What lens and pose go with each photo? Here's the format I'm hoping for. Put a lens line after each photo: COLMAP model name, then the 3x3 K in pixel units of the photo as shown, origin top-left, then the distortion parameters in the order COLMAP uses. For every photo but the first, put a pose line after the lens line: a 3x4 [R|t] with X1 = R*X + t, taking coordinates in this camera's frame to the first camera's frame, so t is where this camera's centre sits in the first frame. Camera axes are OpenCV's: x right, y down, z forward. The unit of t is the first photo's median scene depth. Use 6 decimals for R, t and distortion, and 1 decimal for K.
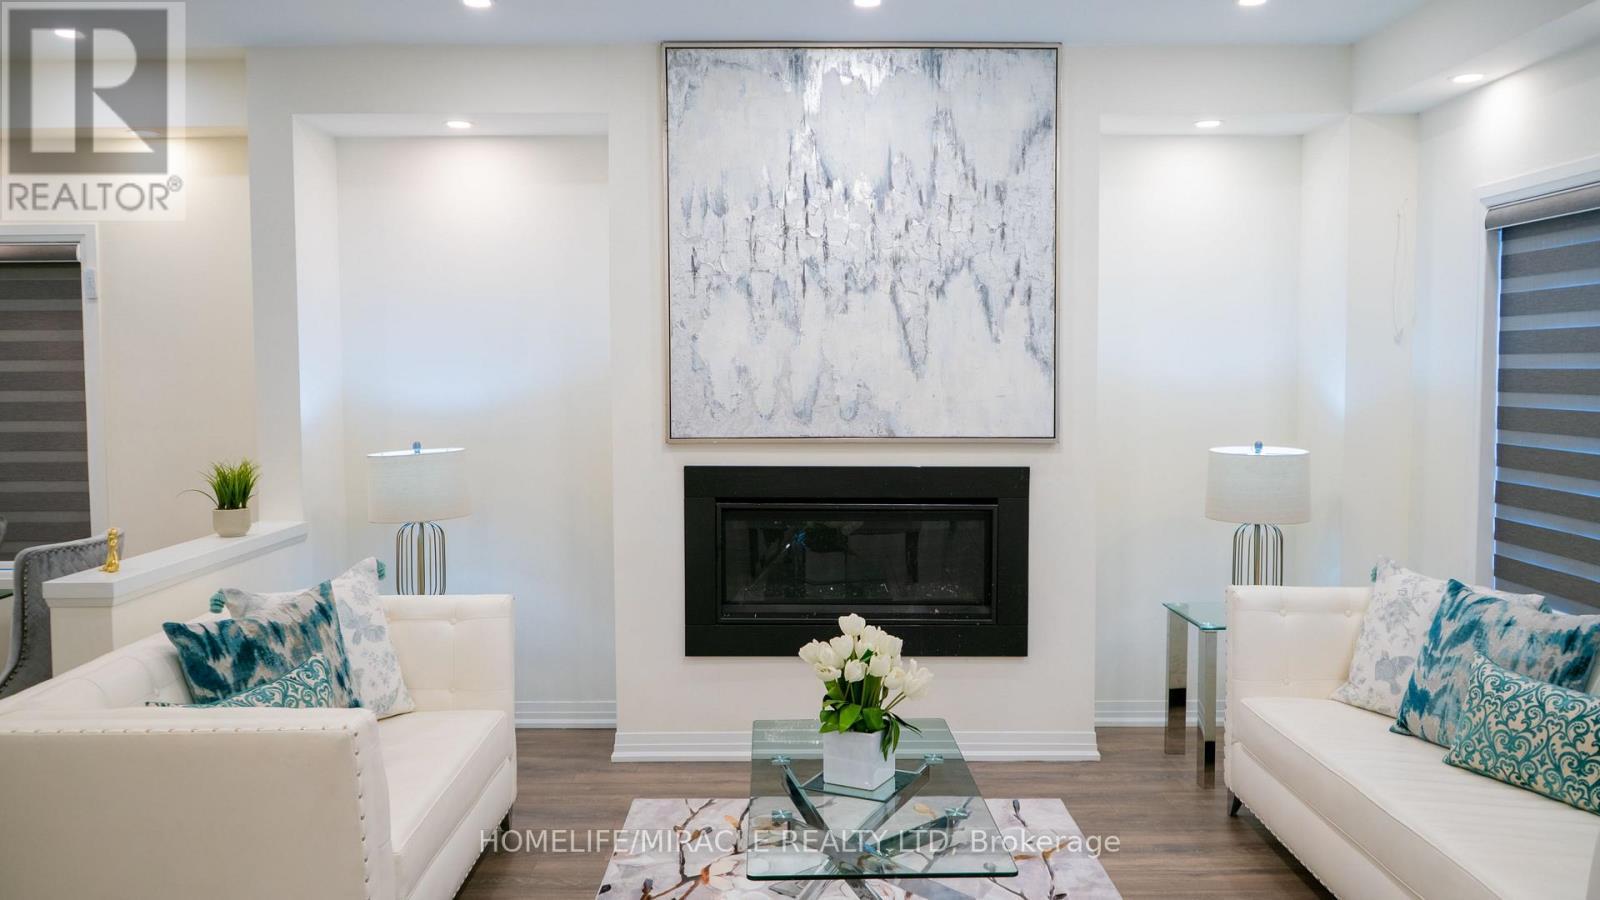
lens RADIAL K [[1259.6, 0, 796.4], [0, 1259.6, 455.8], [0, 0, 1]] dist [-0.012773, 0.007471]
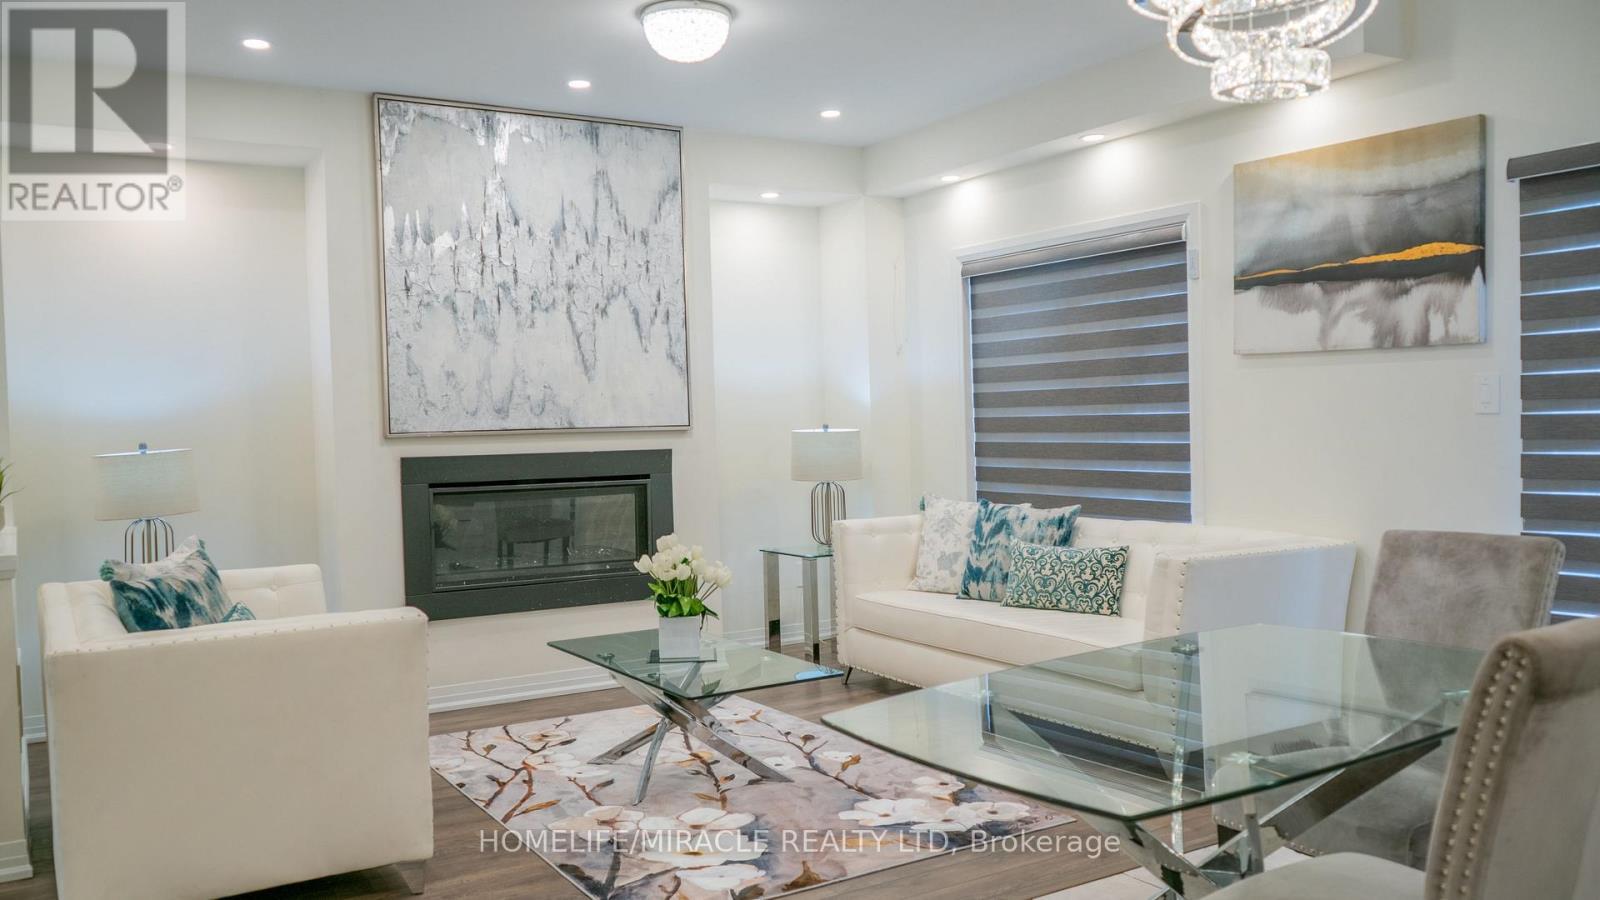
lens RADIAL K [[1237.0, 0, 800.0], [0, 1237.0, 450.0], [0, 0, 1]] dist [-0.000642, 0.002089]
pose [[0.859275, -0.034204, 0.510370, -0.358893], [0.058806, 0.997752, -0.032140, 0.059991], [-0.508123, 0.057630, 0.859354, -0.163231]]
